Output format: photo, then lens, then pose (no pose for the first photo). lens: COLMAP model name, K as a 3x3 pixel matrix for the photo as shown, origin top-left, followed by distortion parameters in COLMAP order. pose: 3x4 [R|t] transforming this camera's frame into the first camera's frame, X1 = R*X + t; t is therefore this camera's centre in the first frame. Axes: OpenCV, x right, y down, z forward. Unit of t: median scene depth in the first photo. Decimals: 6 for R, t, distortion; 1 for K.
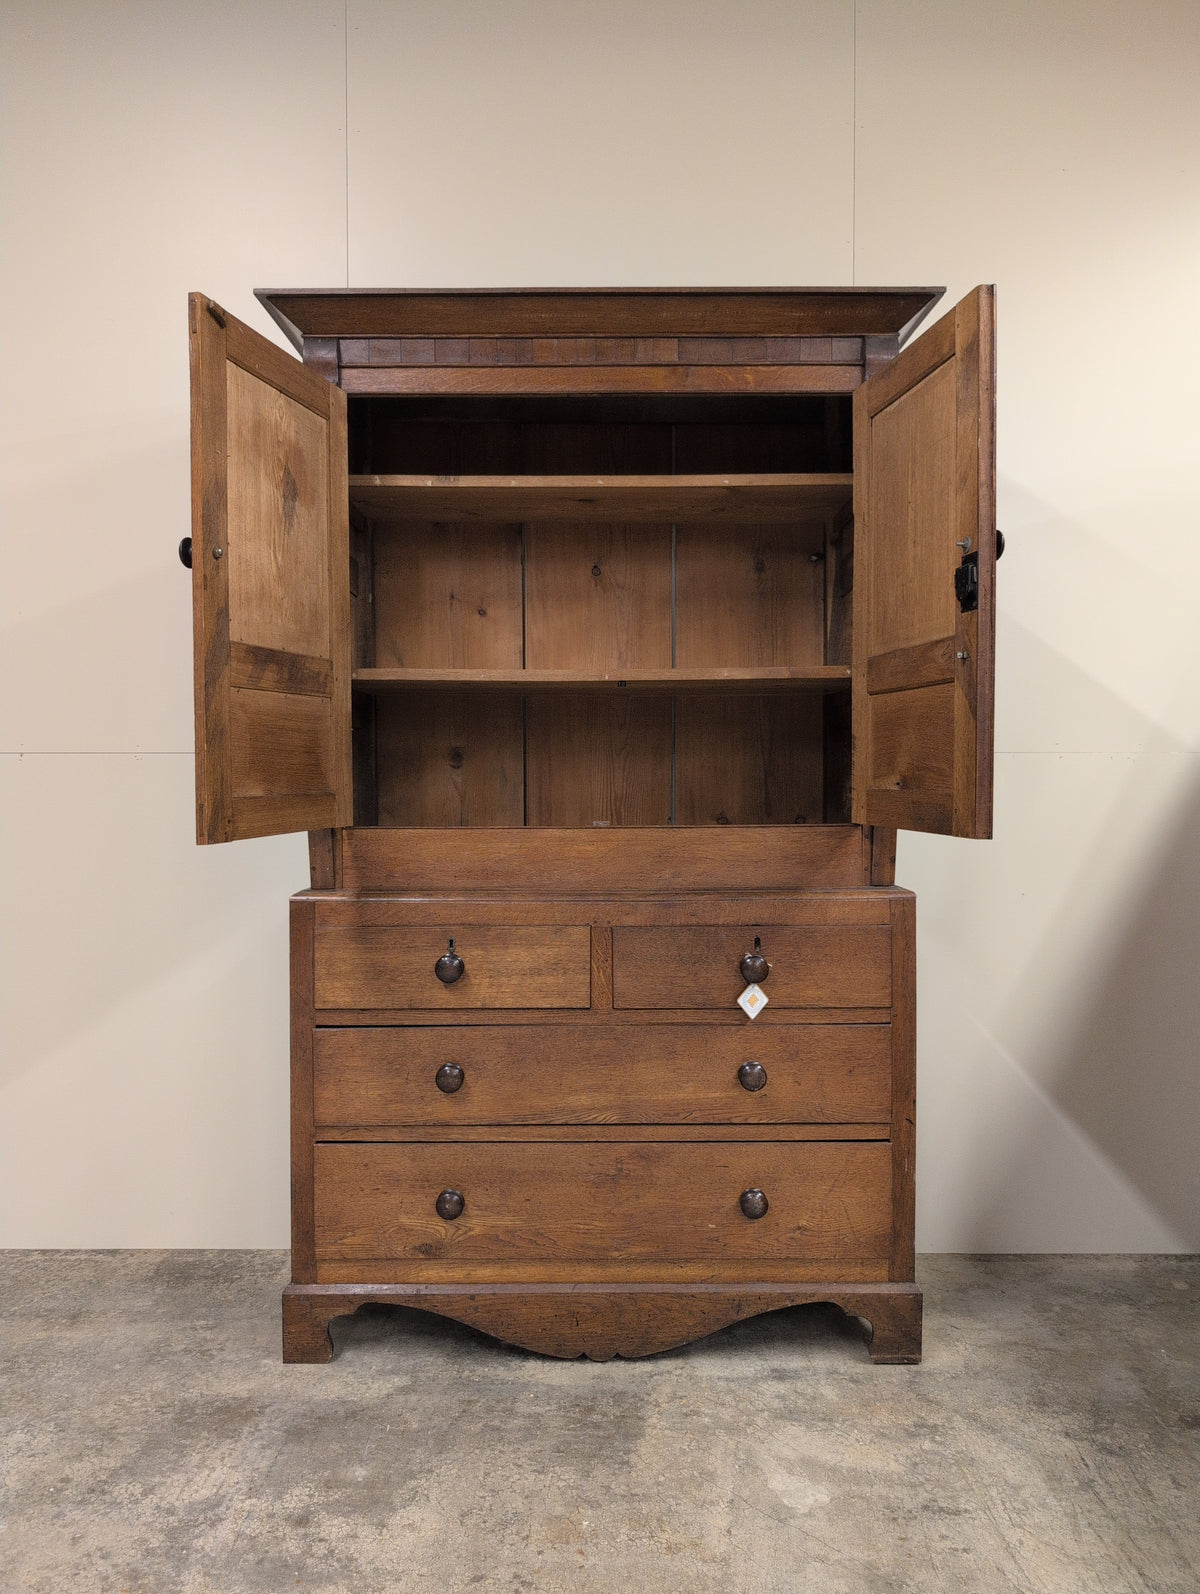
lens RADIAL K [[1153.3, 0, 600.0], [0, 1153.3, 797.0], [0, 0, 1]] dist [0.022599, -0.025766]
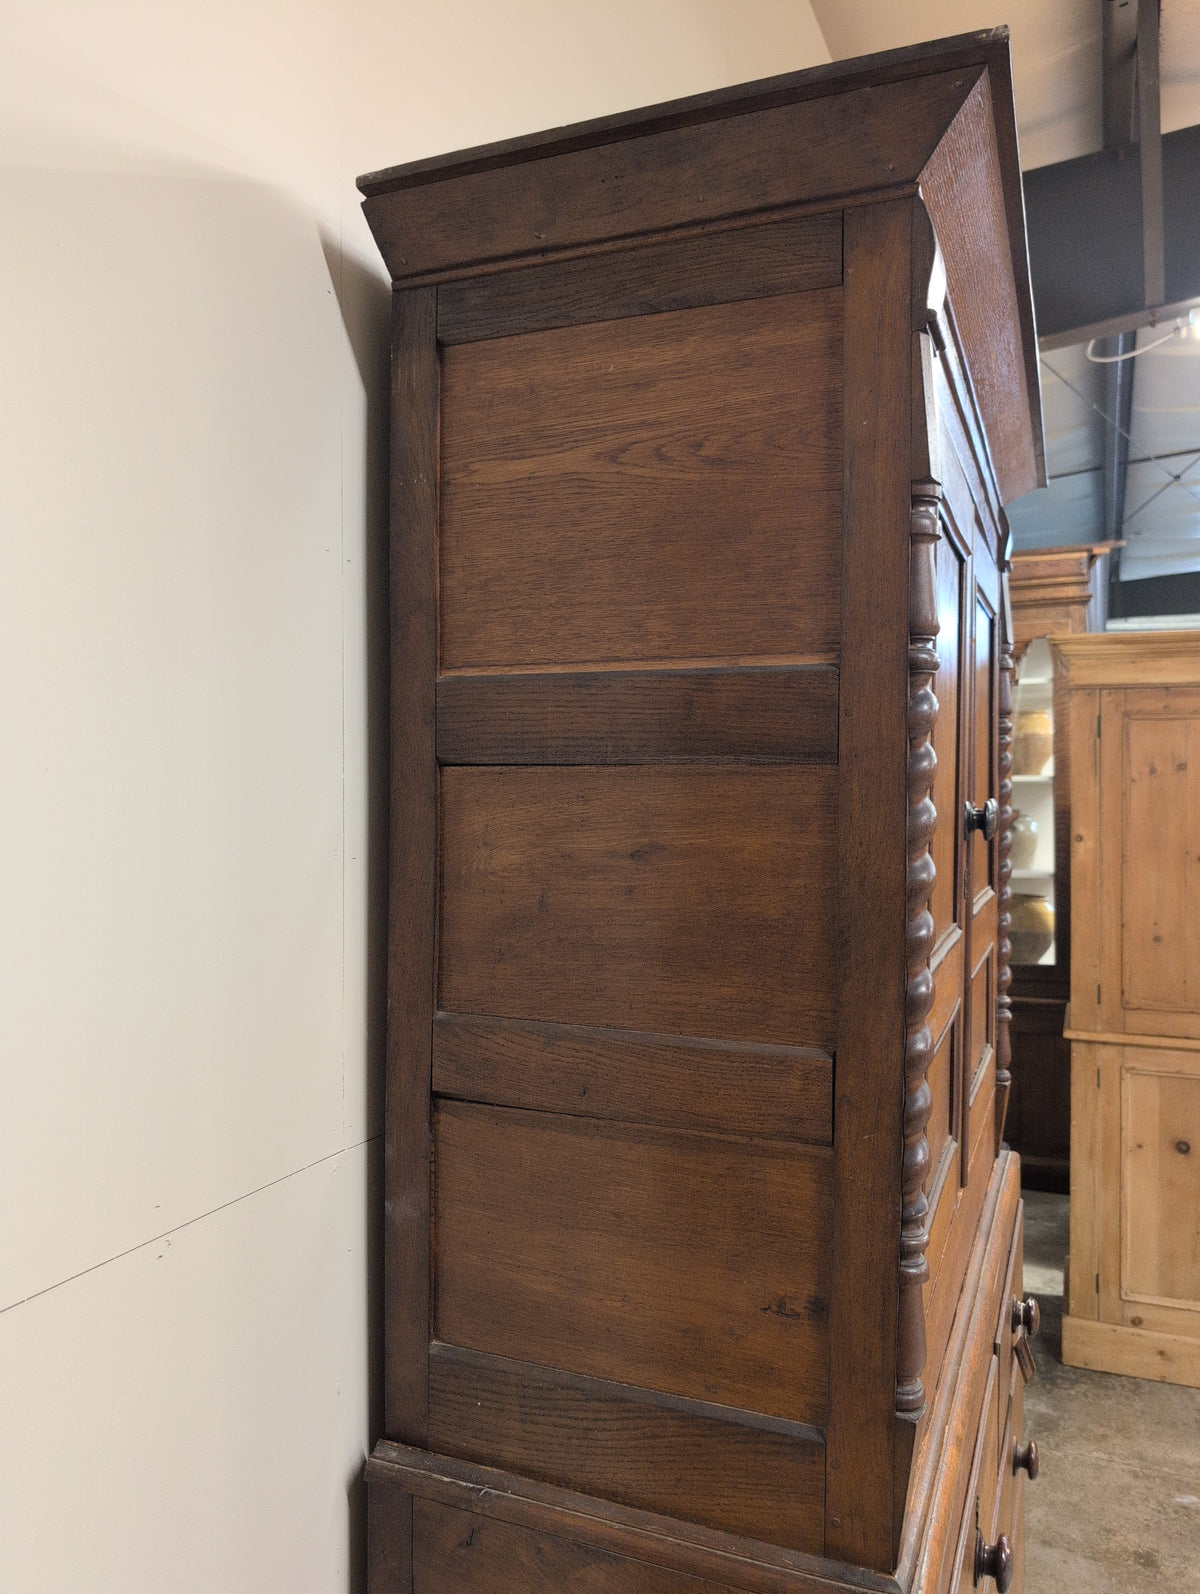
lens RADIAL K [[1175.0, 0, 600.0], [0, 1175.0, 797.0], [0, 0, 1]] dist [0.000364, -0.002444]
pose [[0.387290, -0.007688, 0.921926, -0.708966], [0.016863, 0.999857, 0.001254, -0.204221], [-0.921804, 0.015061, 0.387364, 0.991451]]
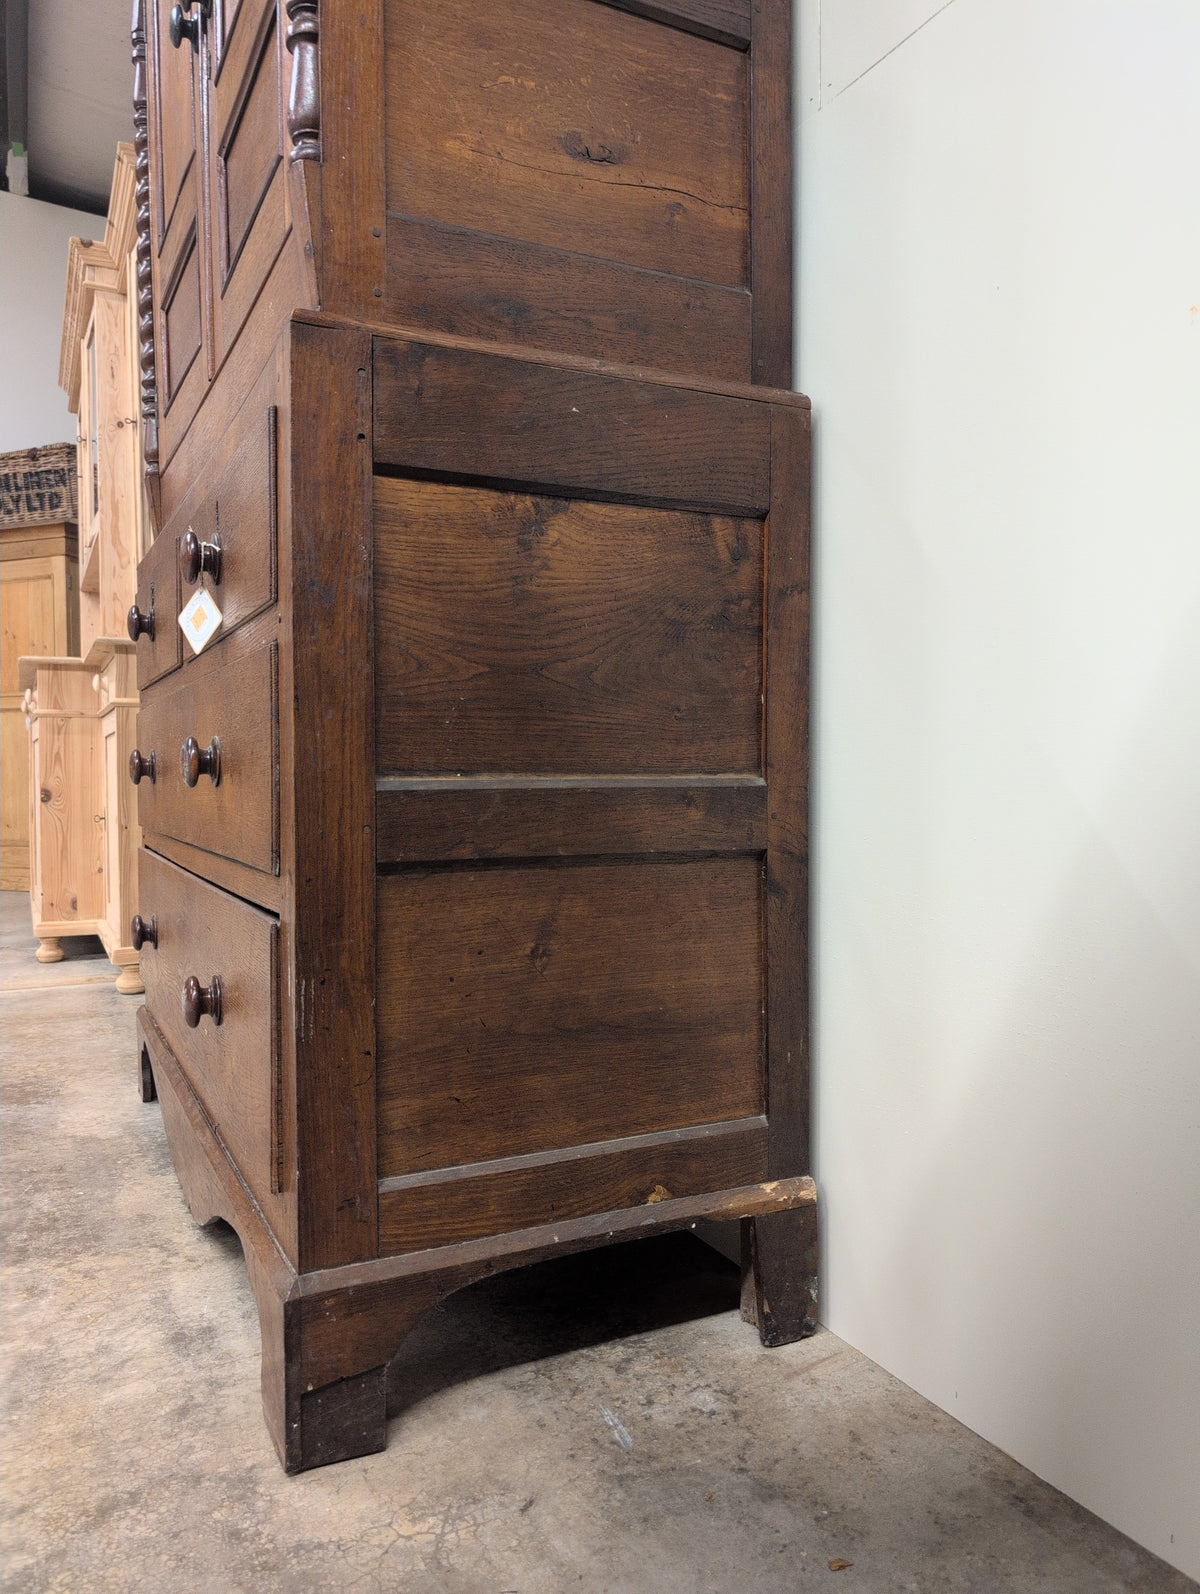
lens RADIAL K [[1161.4, 0, 587.1], [0, 1161.4, 781.6], [0, 0, 1]] dist [0.001774, -0.002750]
pose [[0.444070, 0.007964, -0.895957, 0.718801], [-0.006835, 0.999962, 0.005500, 0.256695], [0.895966, 0.003682, 0.444108, 0.960147]]
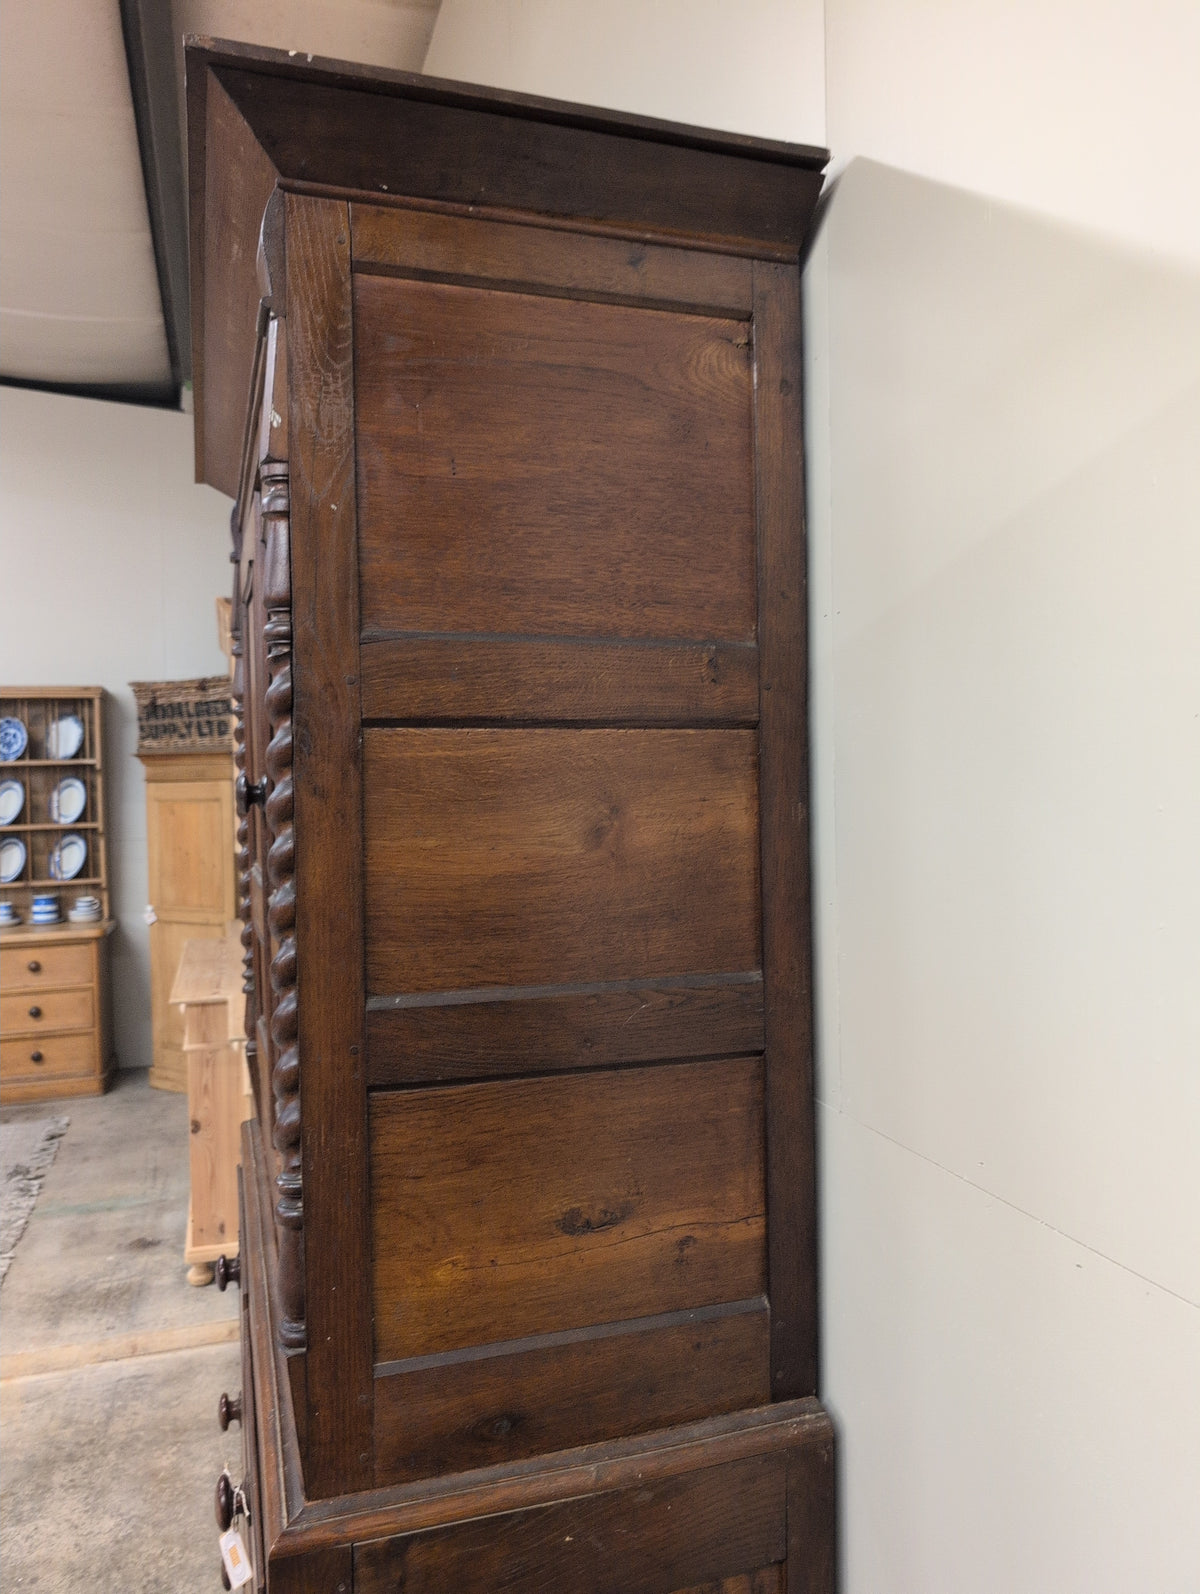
lens RADIAL K [[1169.4, 0, 595.0], [0, 1169.4, 780.0], [0, 0, 1]] dist [-0.000279, -0.003003]
pose [[0.306337, -0.001314, -0.951922, 0.739634], [-0.000072, 0.999999, -0.001404, -0.195647], [0.951923, 0.000499, 0.306337, 1.032555]]
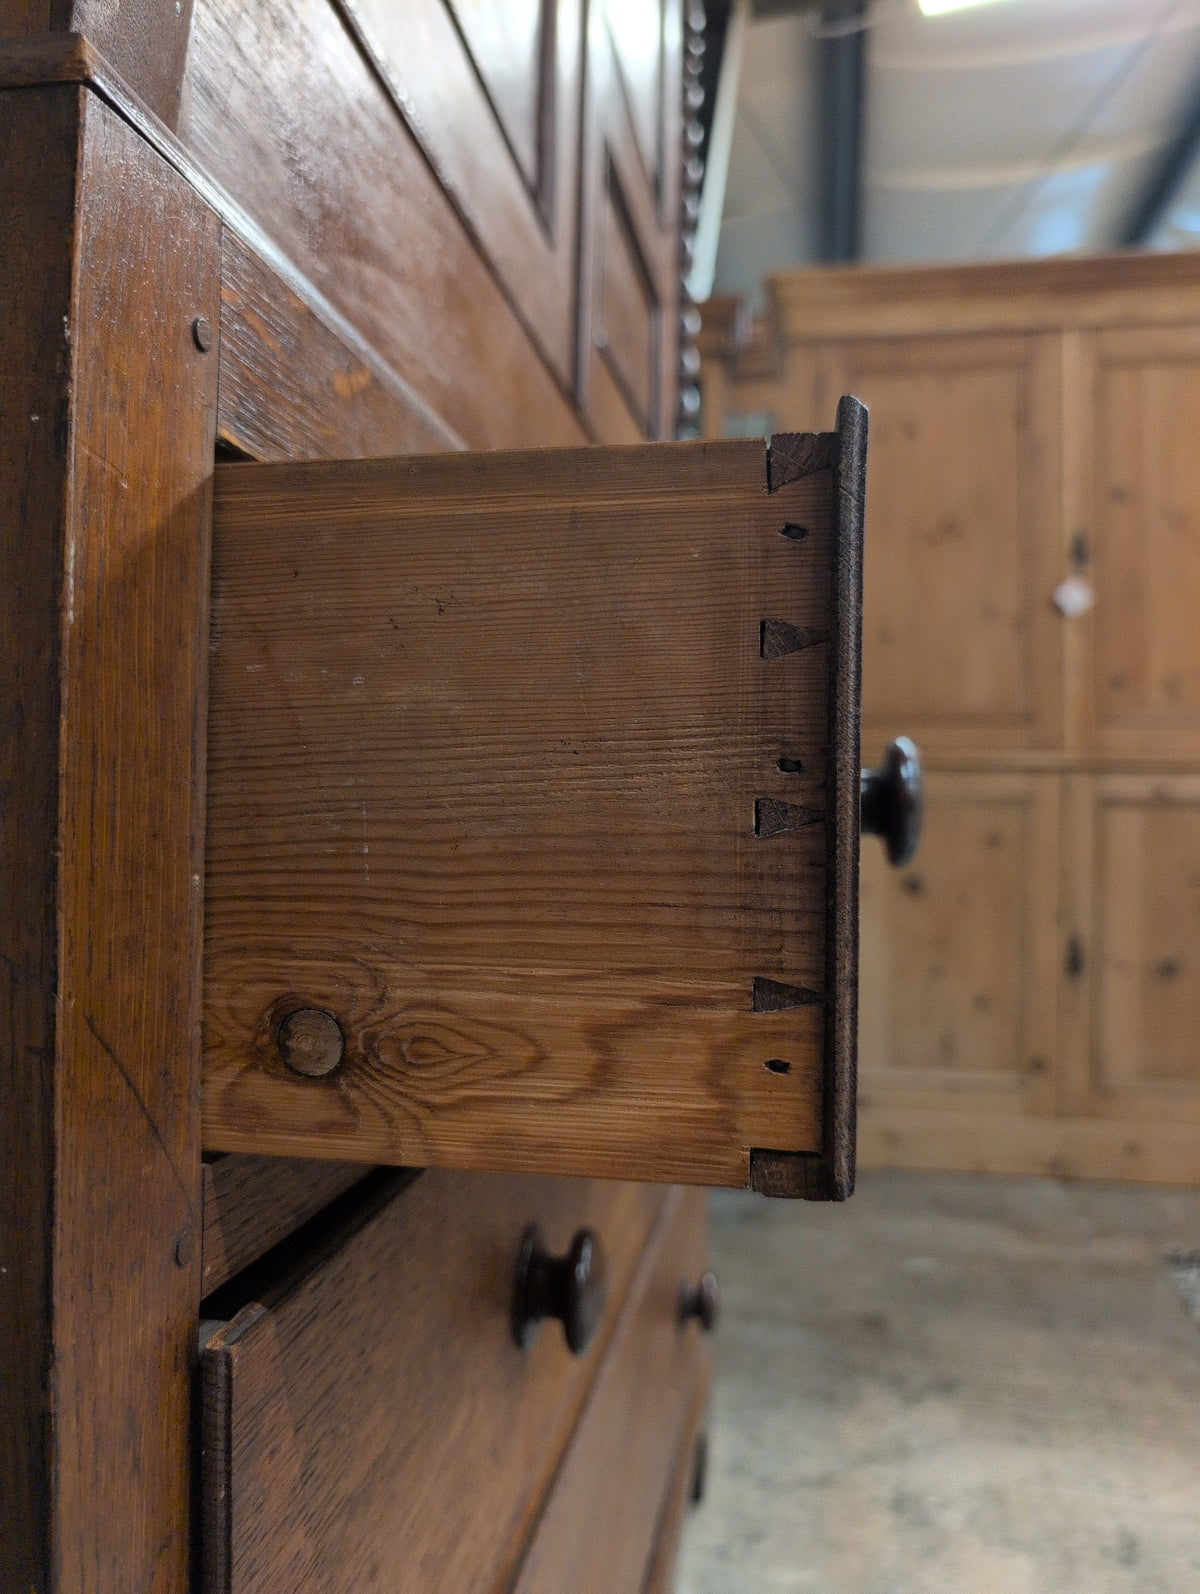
lens RADIAL K [[1175.0, 0, 600.0], [0, 1175.0, 797.0], [0, 0, 1]] dist [0.000364, -0.002444]
pose [[0.185566, 0.008982, 0.982591, -0.365034], [0.005168, 0.999935, -0.010117, 0.153719], [-0.982618, 0.006955, 0.185508, 0.988936]]
